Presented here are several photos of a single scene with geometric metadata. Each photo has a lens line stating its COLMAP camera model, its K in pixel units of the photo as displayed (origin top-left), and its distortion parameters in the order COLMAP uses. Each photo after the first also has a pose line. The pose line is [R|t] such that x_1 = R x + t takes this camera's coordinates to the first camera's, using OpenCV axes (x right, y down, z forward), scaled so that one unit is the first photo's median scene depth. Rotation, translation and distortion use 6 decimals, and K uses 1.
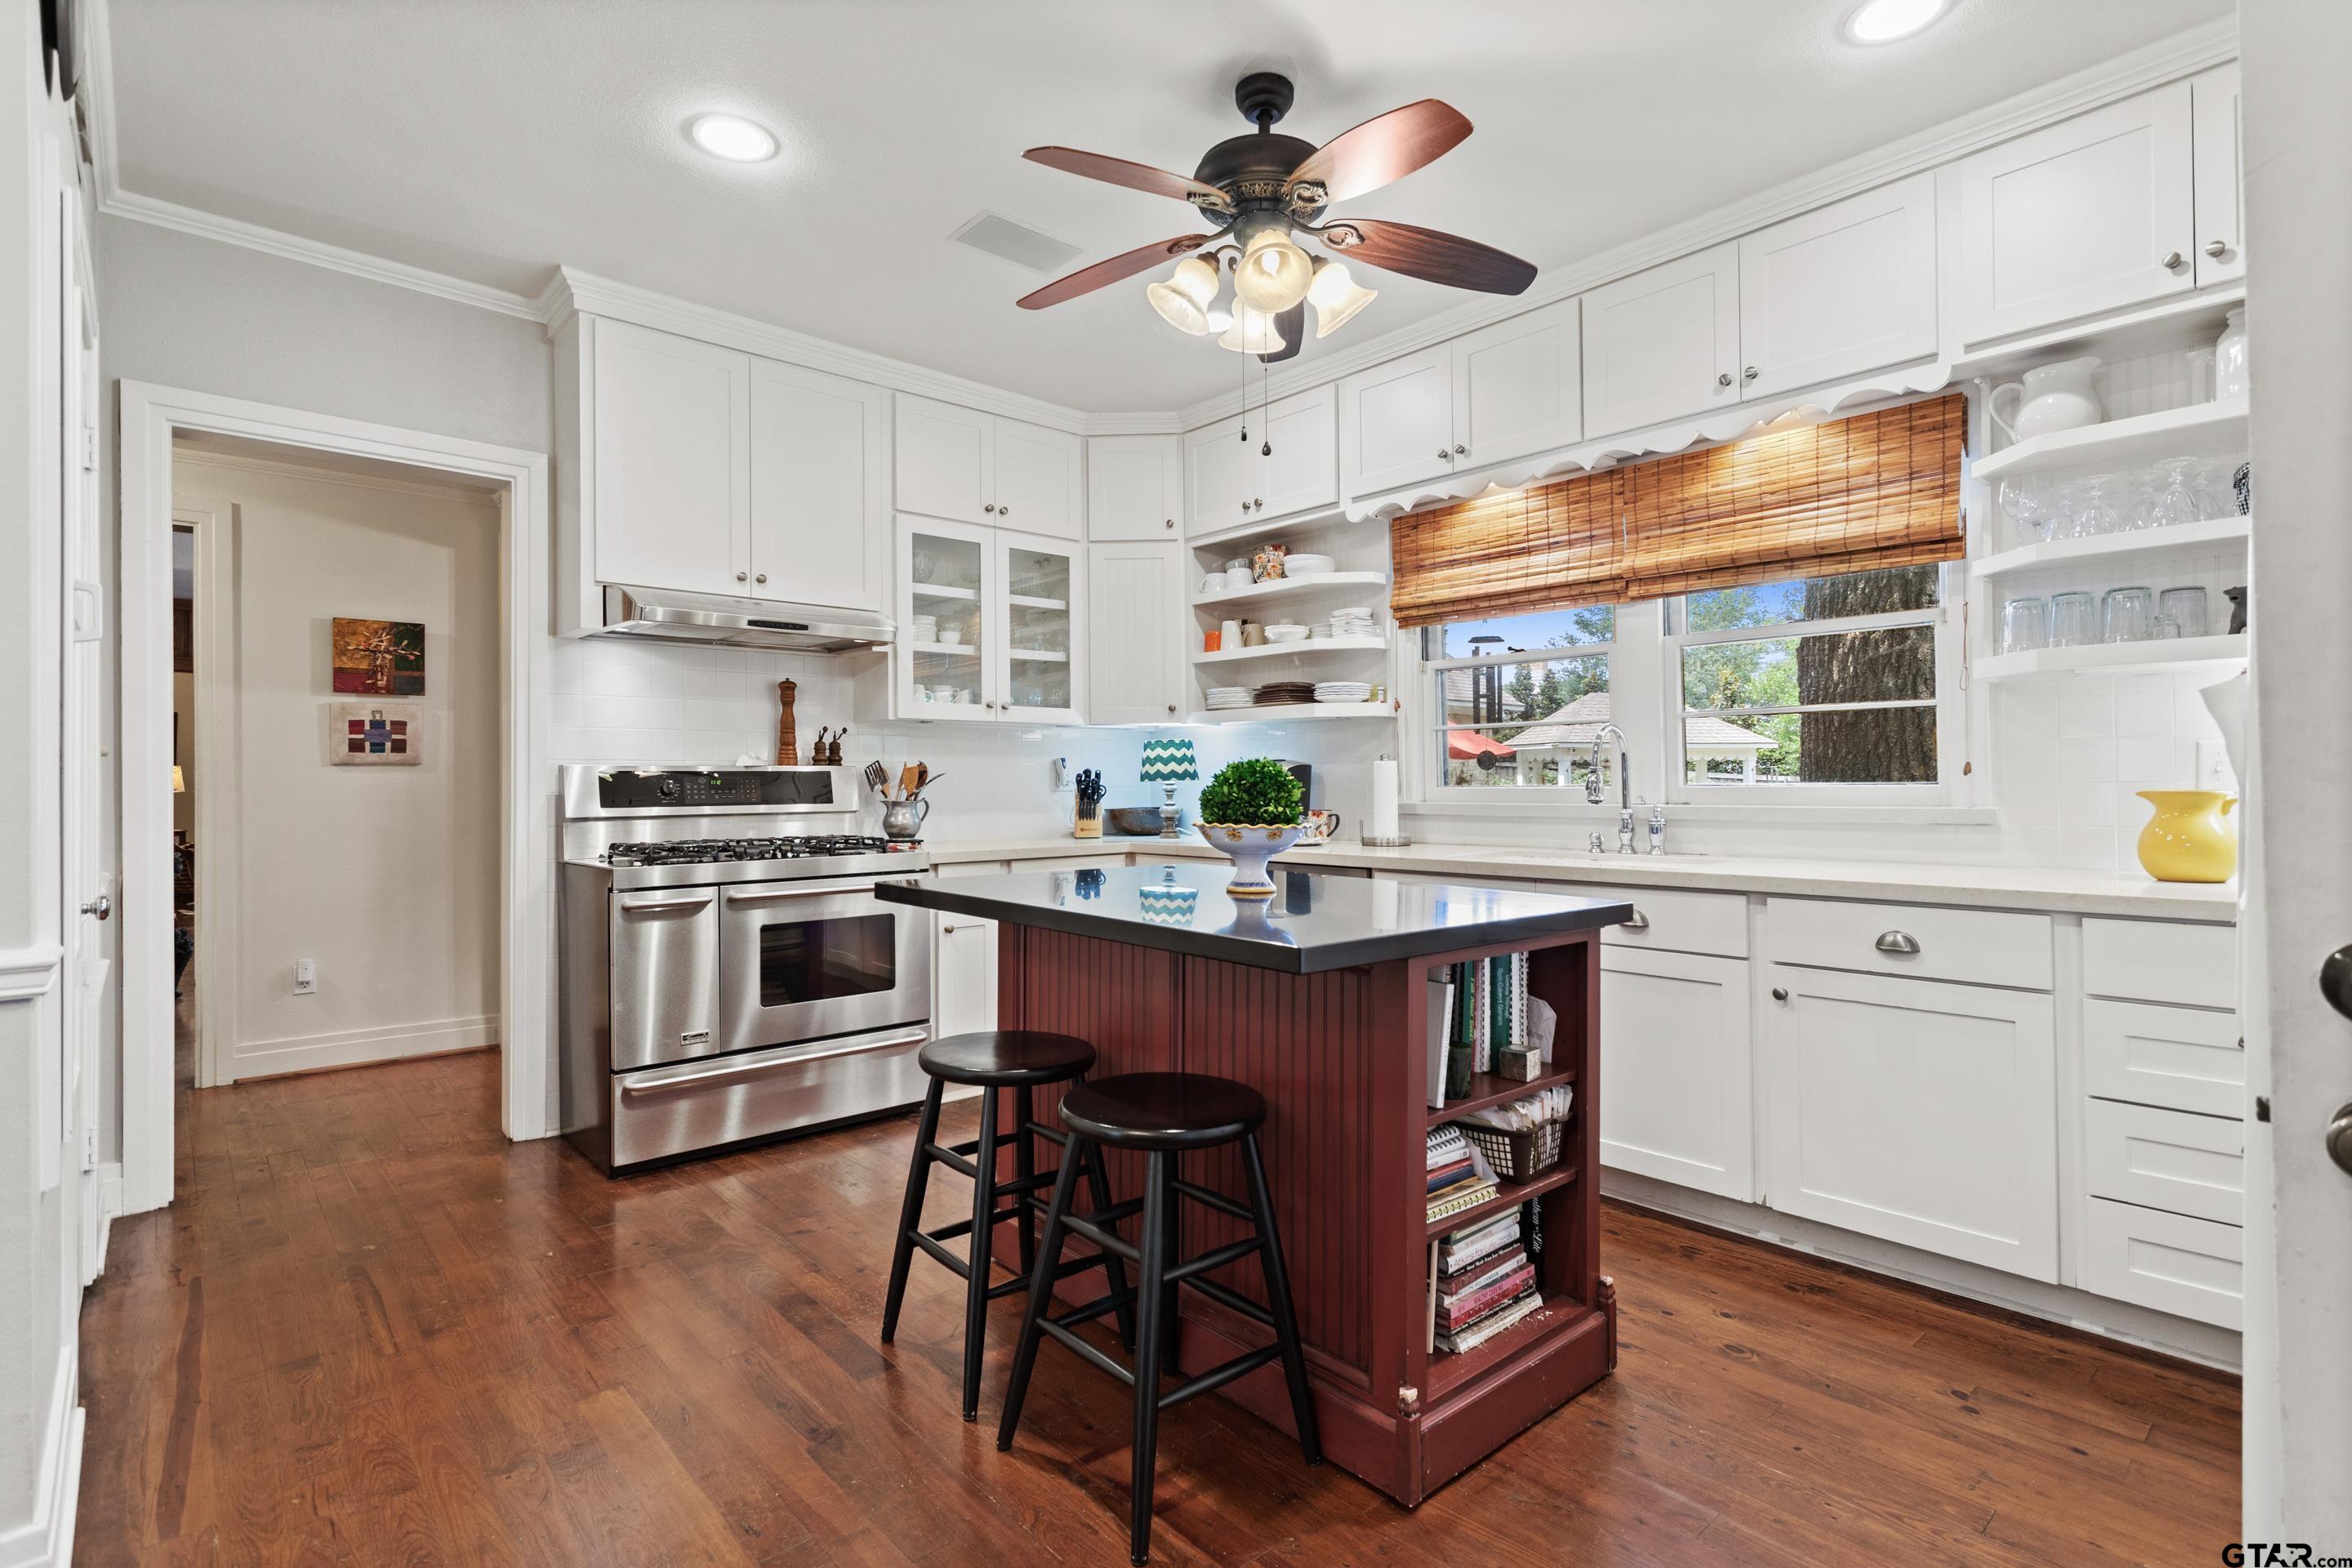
lens RADIAL K [[1151.8, 0, 1200.8], [0, 1151.8, 787.2], [0, 0, 1]] dist [0.001387, 0.000224]
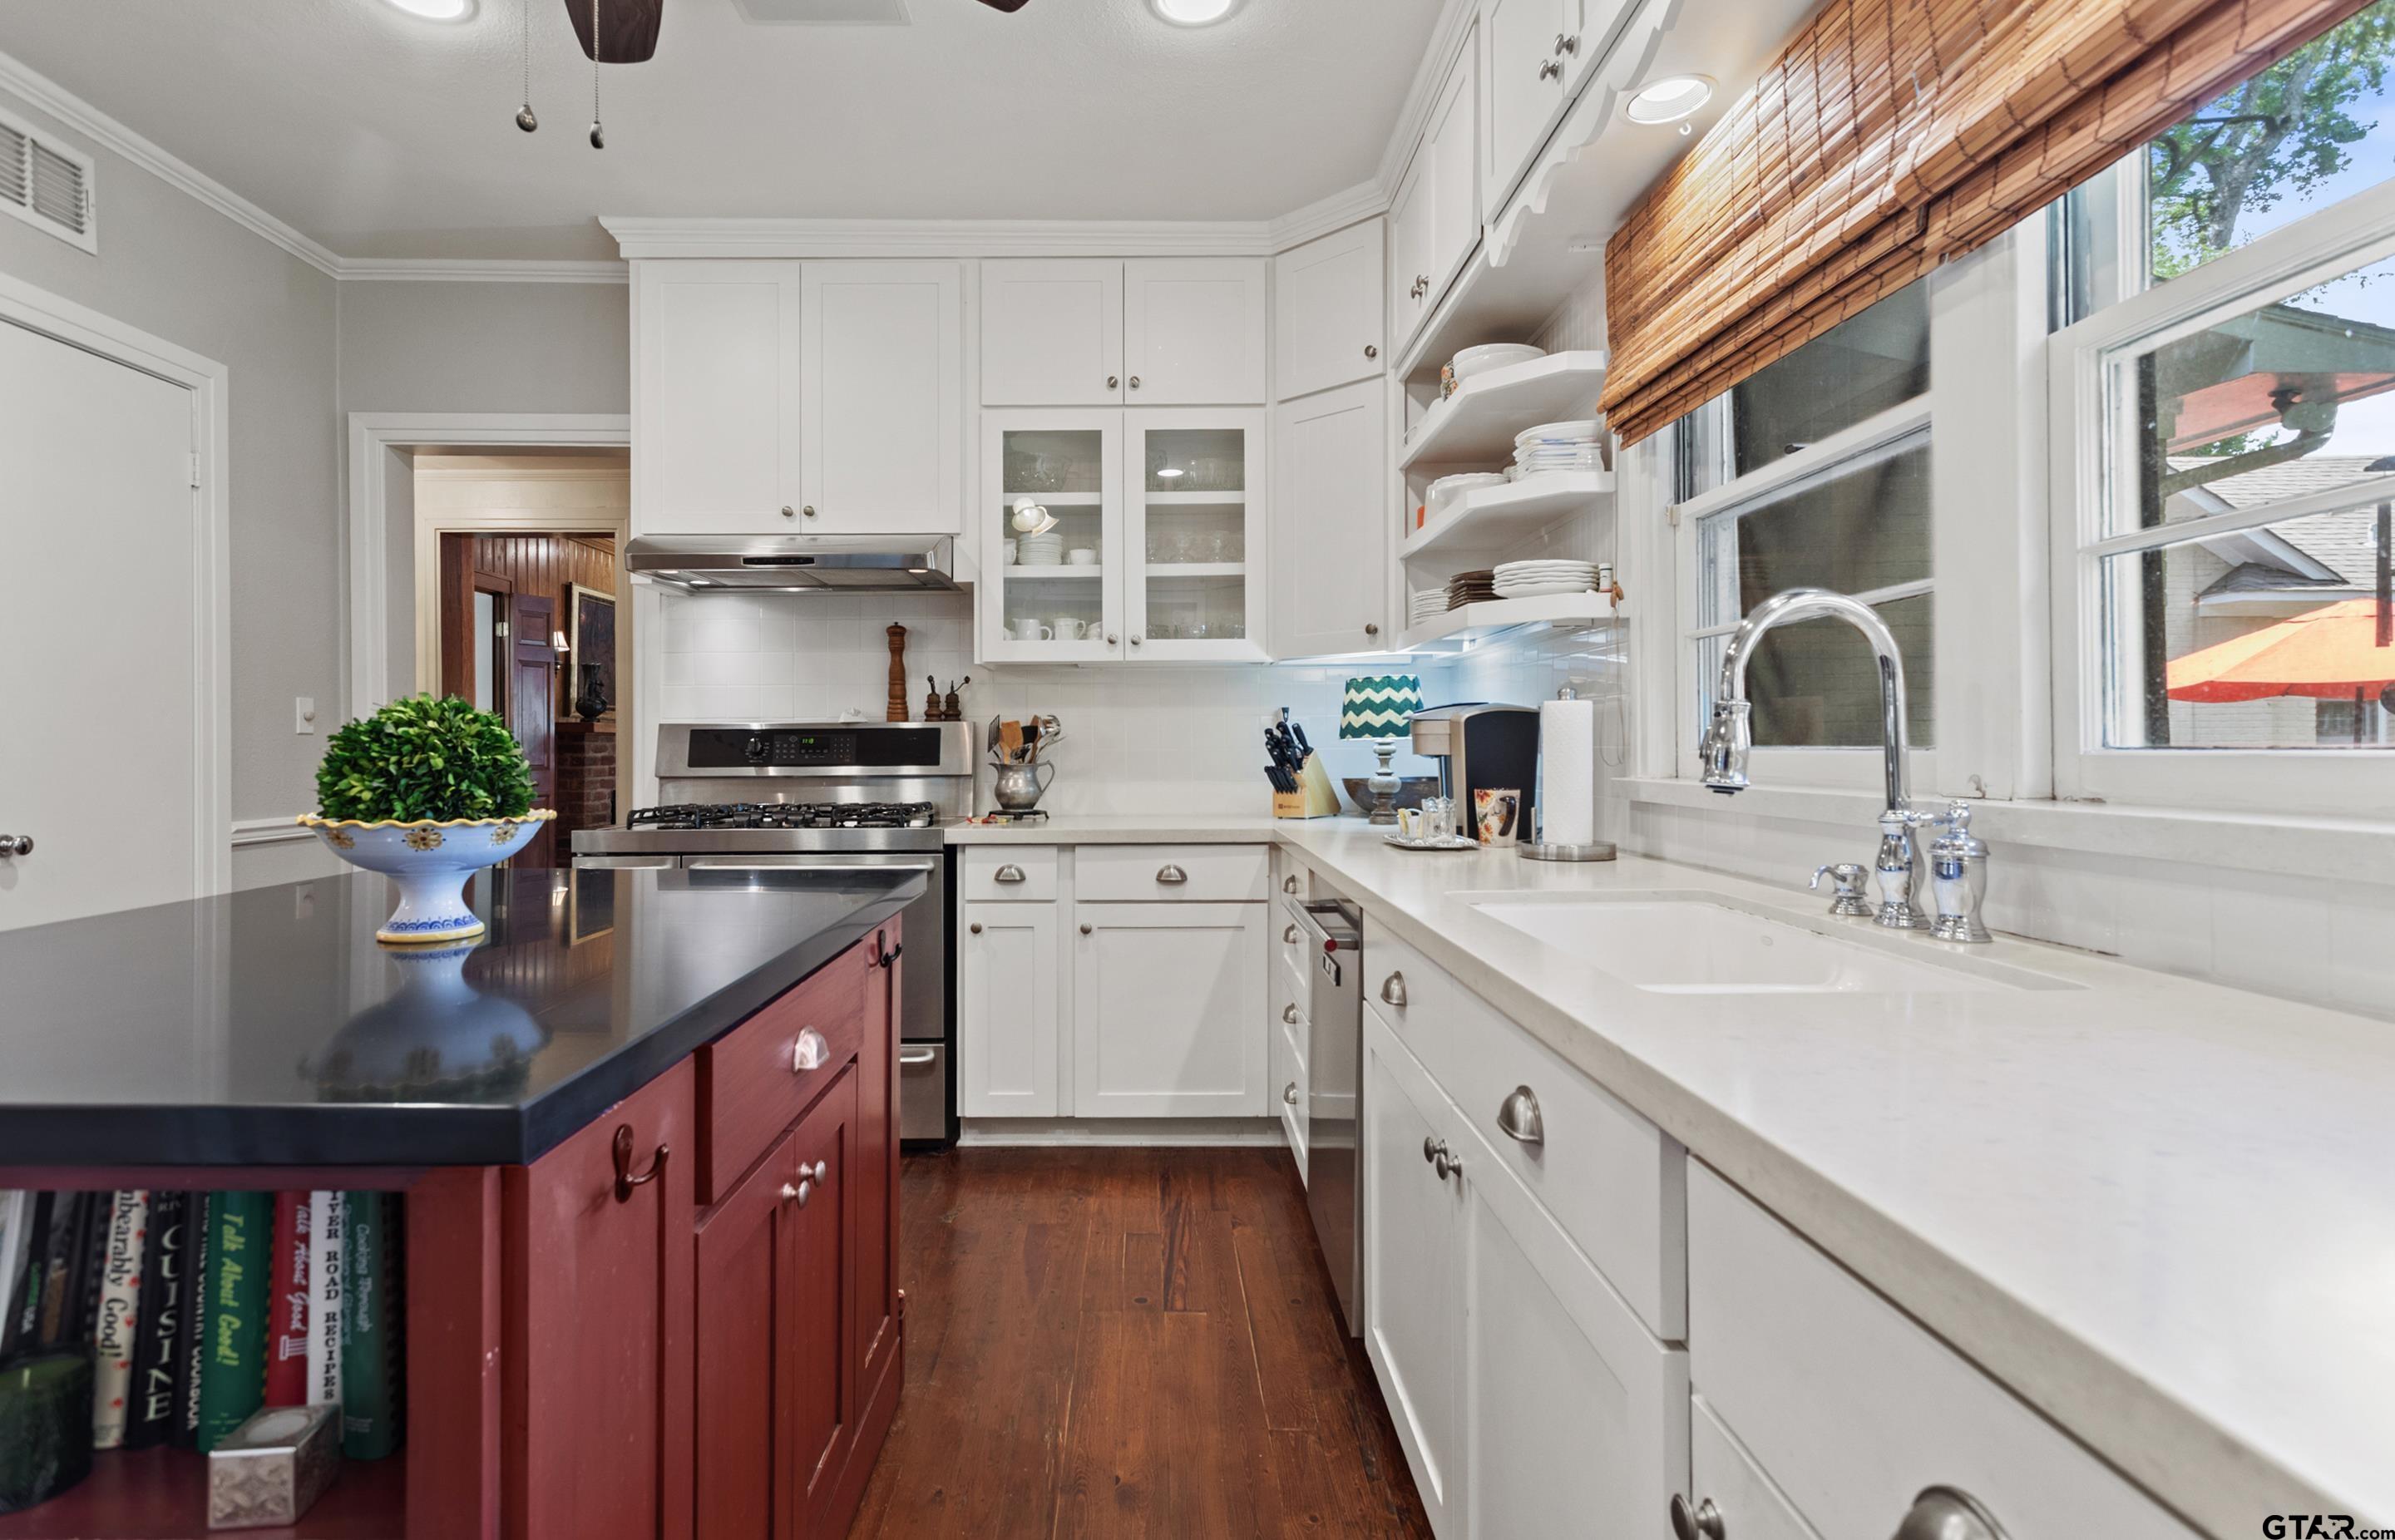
lens RADIAL K [[1168.3, 0, 1197.5], [0, 1168.3, 770.0], [0, 0, 1]] dist [0.001592, 0.000145]
pose [[0.736187, 0.015116, -0.676609, 0.390806], [-0.000770, 0.999769, 0.021497, -0.001280], [0.676778, -0.015304, 0.736028, 0.466539]]
